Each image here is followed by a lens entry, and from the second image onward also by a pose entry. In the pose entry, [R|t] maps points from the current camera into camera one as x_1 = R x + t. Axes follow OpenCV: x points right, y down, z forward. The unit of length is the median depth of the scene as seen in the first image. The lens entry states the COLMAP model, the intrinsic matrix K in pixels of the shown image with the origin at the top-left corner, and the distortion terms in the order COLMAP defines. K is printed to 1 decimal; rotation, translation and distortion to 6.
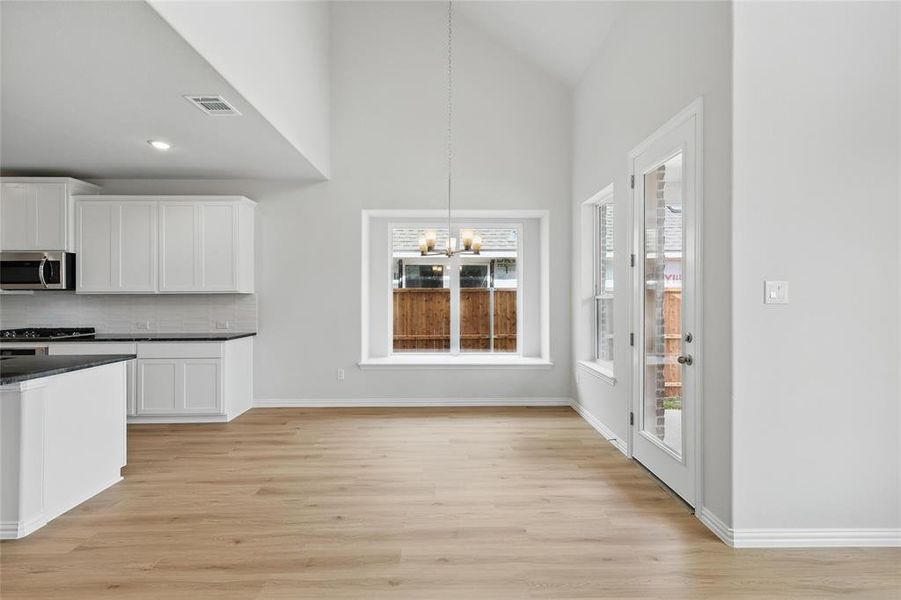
lens RADIAL K [[399.6, 0, 450.0], [0, 399.6, 295.8], [0, 0, 1]] dist [0.006082, 0.000283]
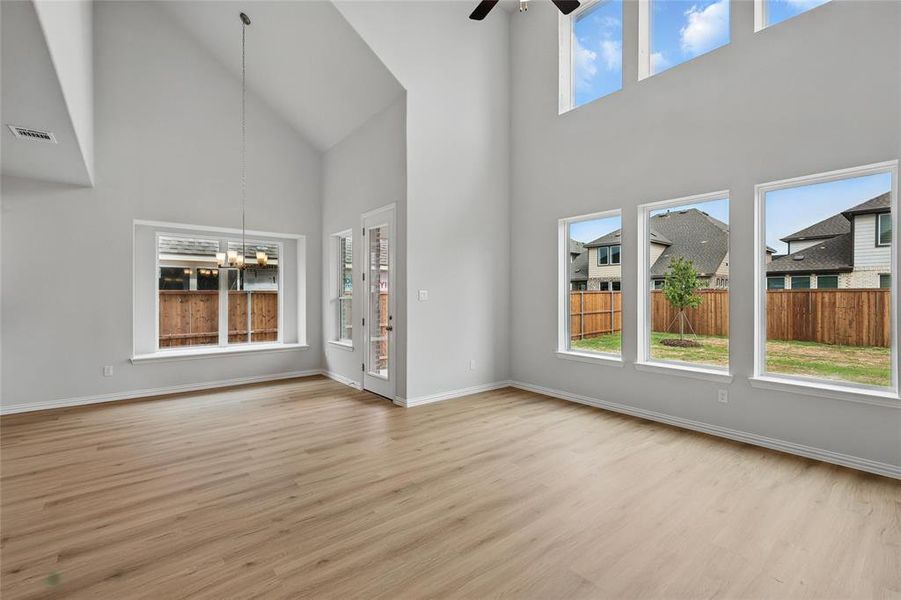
lens RADIAL K [[396.5, 0, 453.1], [0, 396.5, 298.0], [0, 0, 1]] dist [0.005515, -0.000180]
pose [[0.780919, -0.001063, 0.624631, -0.224468], [-0.000005, 0.999999, 0.001707, 0.000575], [-0.624632, -0.001336, 0.780918, -0.417376]]
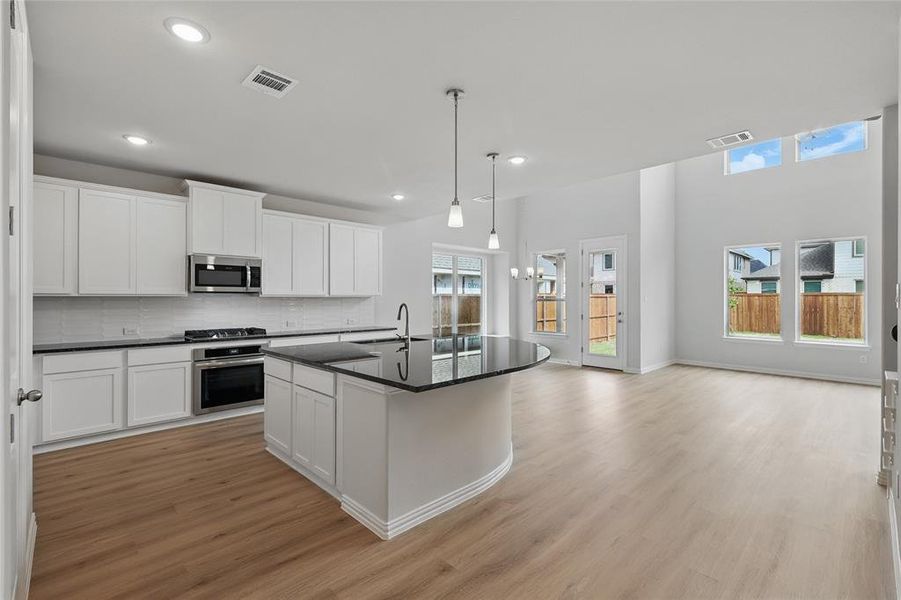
lens RADIAL K [[402.9, 0, 454.0], [0, 402.9, 296.8], [0, 0, 1]] dist [0.003101, 0.000095]
pose [[0.727968, 0.005201, 0.685591, -1.248857], [-0.001444, 0.999981, -0.006053, 0.001684], [-0.685609, 0.003416, 0.727962, -0.174861]]
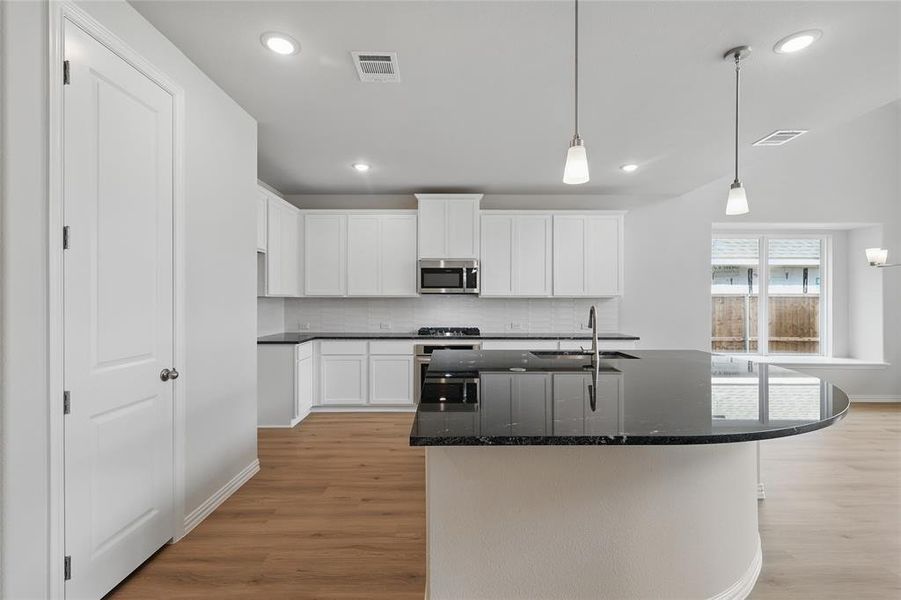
lens RADIAL K [[396.5, 0, 453.1], [0, 396.5, 298.0], [0, 0, 1]] dist [0.005515, -0.000180]
pose [[0.999924, 0.004924, -0.011281, -0.950092], [-0.004979, 0.999976, -0.004855, 0.002459], [0.011257, 0.004911, 0.999925, -0.105098]]
